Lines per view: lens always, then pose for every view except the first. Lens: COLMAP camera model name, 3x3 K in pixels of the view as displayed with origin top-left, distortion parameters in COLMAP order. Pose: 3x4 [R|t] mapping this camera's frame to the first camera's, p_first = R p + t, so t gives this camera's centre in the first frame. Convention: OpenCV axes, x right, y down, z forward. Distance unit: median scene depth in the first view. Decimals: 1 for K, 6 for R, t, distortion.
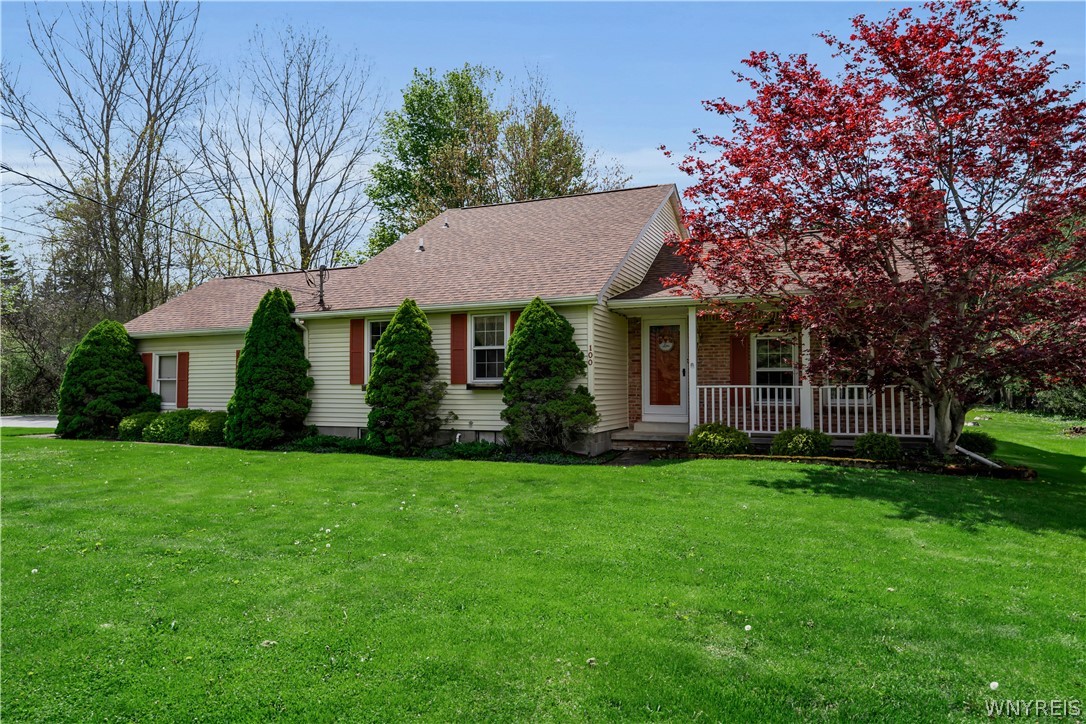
lens RADIAL K [[694.4, 0, 543.0], [0, 694.4, 359.0], [0, 0, 1]] dist [0.006885, -0.000241]
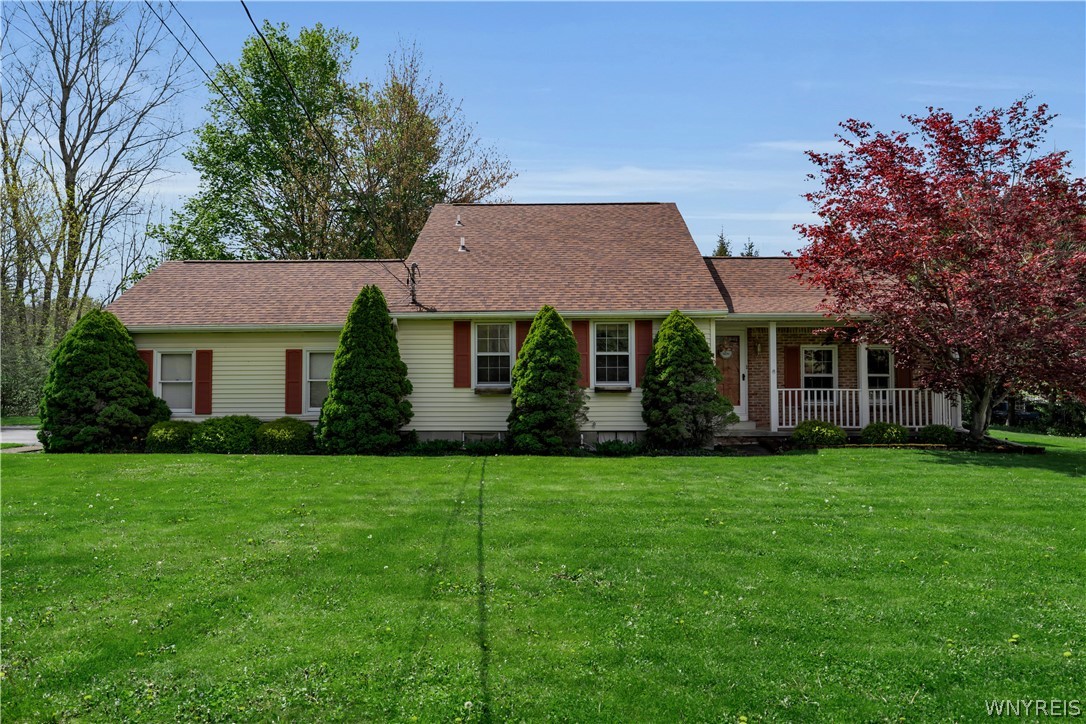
lens RADIAL K [[774.7, 0, 542.7], [0, 774.7, 363.1], [0, 0, 1]] dist [-0.006419, 0.001446]
pose [[0.928346, 0.011399, 0.371543, -0.569037], [-0.014250, 0.999886, 0.004929, -0.005446], [-0.371444, -0.009870, 0.928403, -0.061945]]
